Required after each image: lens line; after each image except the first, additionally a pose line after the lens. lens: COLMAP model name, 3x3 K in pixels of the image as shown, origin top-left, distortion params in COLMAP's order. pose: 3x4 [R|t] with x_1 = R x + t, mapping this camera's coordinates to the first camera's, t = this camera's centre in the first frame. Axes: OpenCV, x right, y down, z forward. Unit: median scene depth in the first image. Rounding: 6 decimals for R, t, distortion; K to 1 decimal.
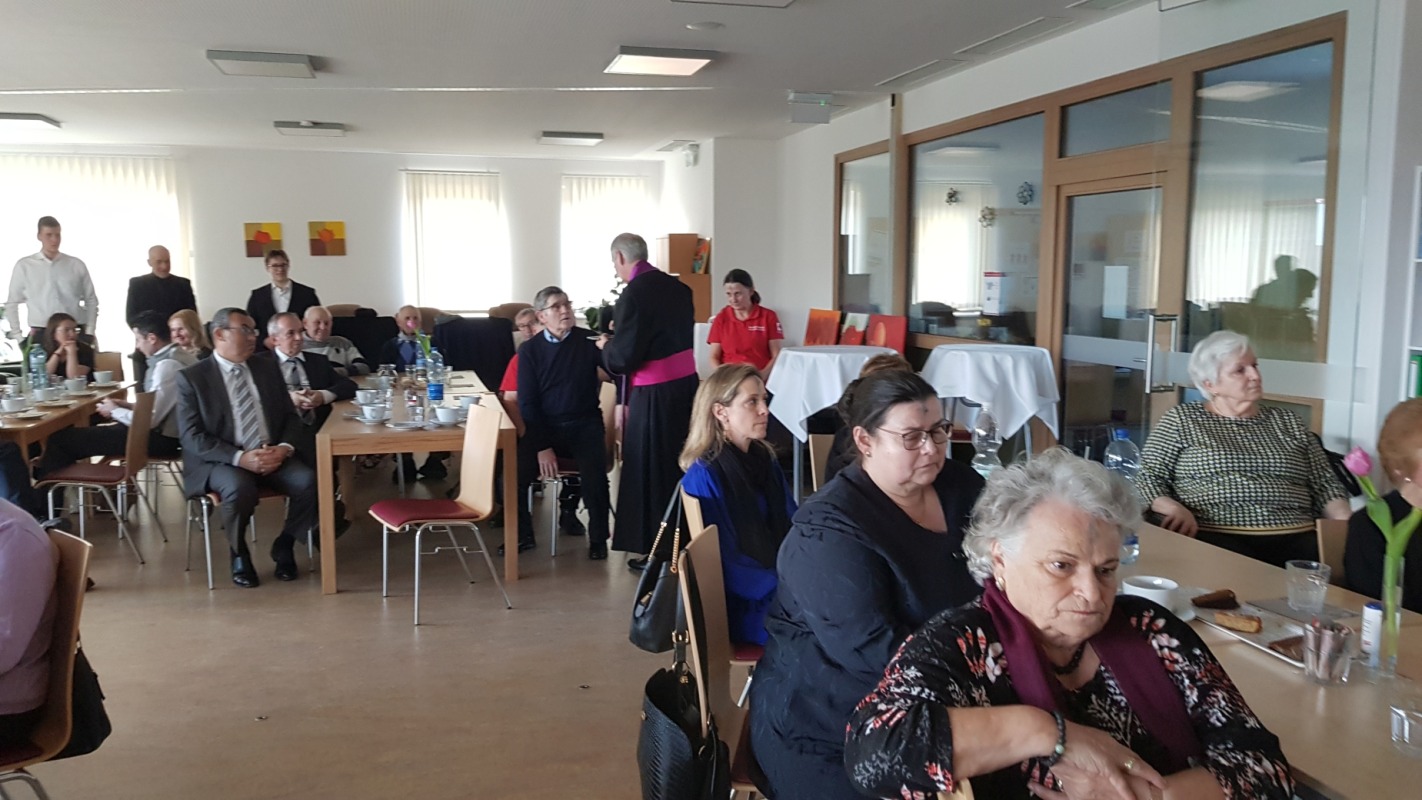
lens RADIAL K [[1148.4, 0, 711.0], [0, 1148.4, 400.0], [0, 0, 1]] dist [-0.004797, -0.002085]
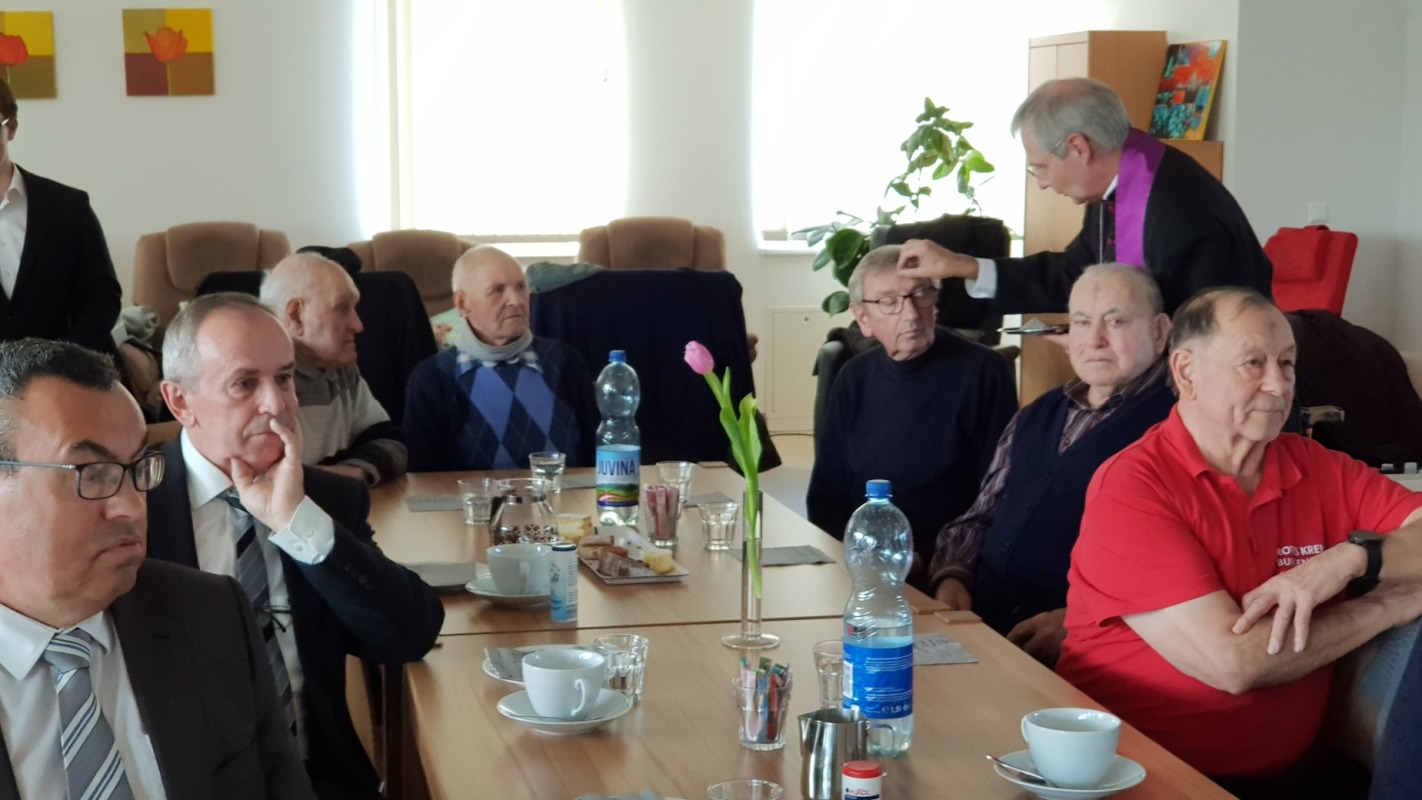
lens RADIAL K [[2093.4, 0, 624.9], [0, 2093.4, 398.2], [0, 0, 1]] dist [-0.015865, -0.109002]
pose [[0.998082, 0.004908, -0.061709, -0.241564], [-0.003926, 0.999864, 0.016026, -0.062162], [0.061779, -0.015753, 0.997966, 0.532517]]
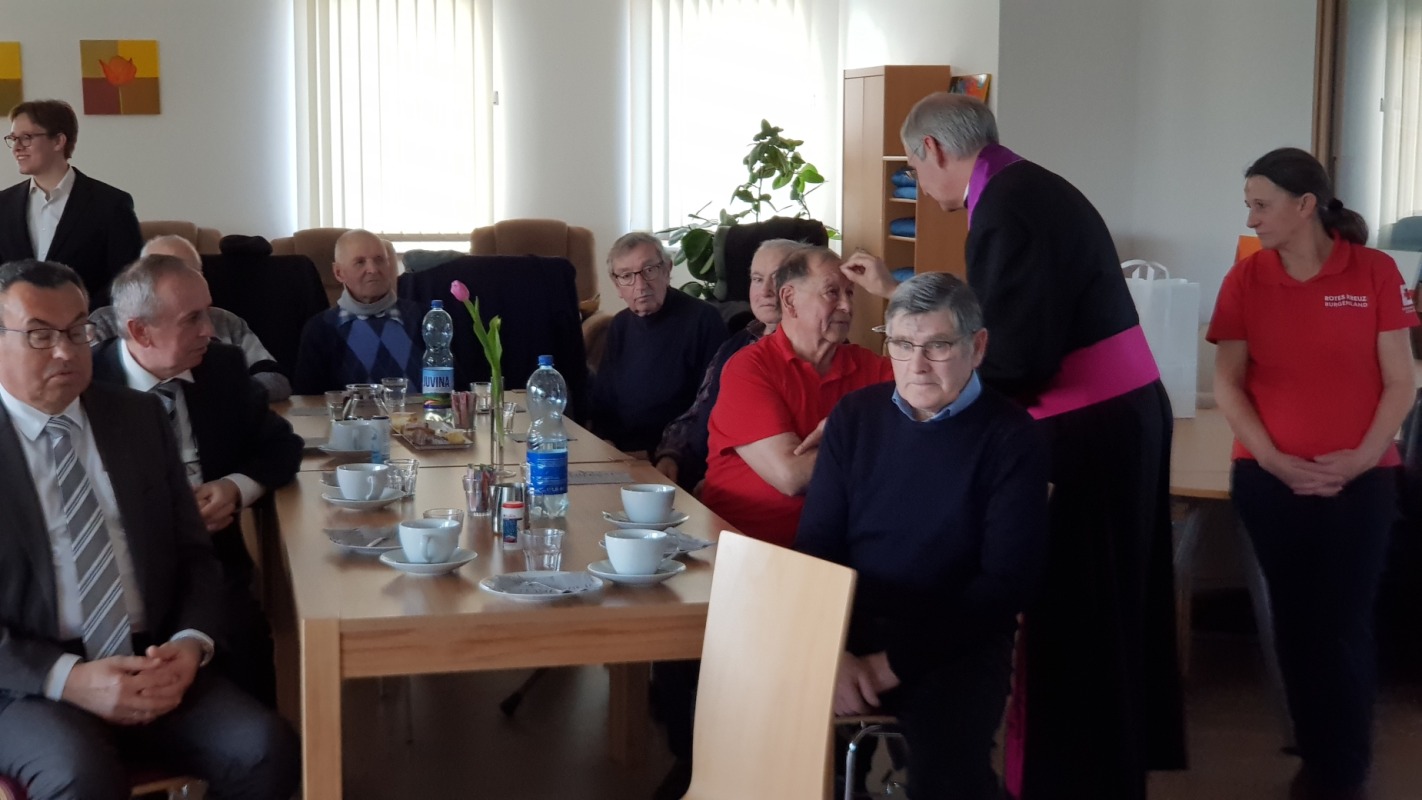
lens RADIAL K [[2128.5, 0, 711.0], [0, 2128.5, 400.0], [0, 0, 1]] dist [0.036217, -0.015446]
pose [[0.999963, 0.000416, -0.008563, -0.165234], [-0.000355, 0.999975, 0.007055, -0.033139], [0.008565, -0.007052, 0.999938, 0.271758]]
